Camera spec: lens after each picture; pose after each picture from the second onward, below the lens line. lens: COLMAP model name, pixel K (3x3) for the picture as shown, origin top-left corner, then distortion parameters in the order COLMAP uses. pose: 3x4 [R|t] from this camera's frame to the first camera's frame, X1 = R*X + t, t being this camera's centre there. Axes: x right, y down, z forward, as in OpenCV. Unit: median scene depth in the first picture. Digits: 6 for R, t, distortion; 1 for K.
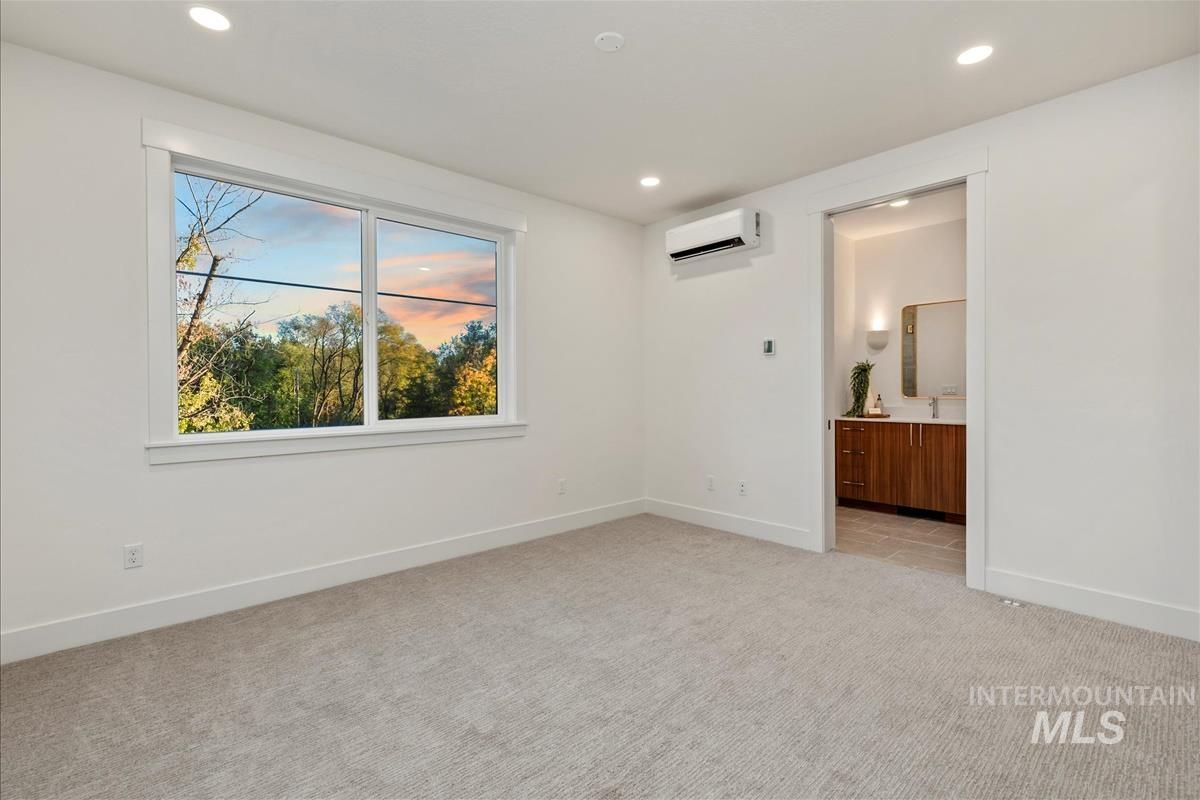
lens RADIAL K [[527.2, 0, 599.6], [0, 527.2, 390.6], [0, 0, 1]] dist [-0.000241, -0.000142]
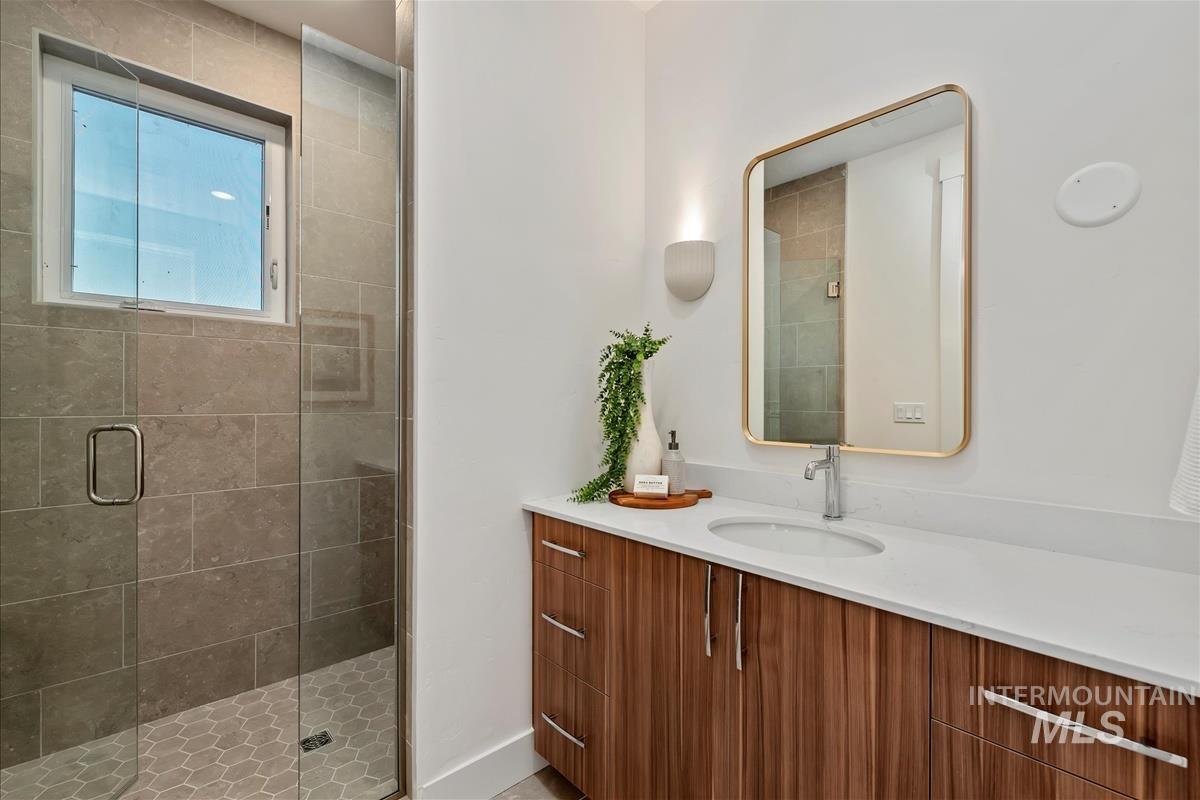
lens RADIAL K [[527.2, 0, 599.6], [0, 527.2, 390.6], [0, 0, 1]] dist [-0.000241, -0.000142]
pose [[0.999920, 0.011235, 0.005819, 0.486131], [-0.011175, 0.999885, -0.010218, -0.013519], [-0.005933, 0.010152, 0.999931, 0.683084]]
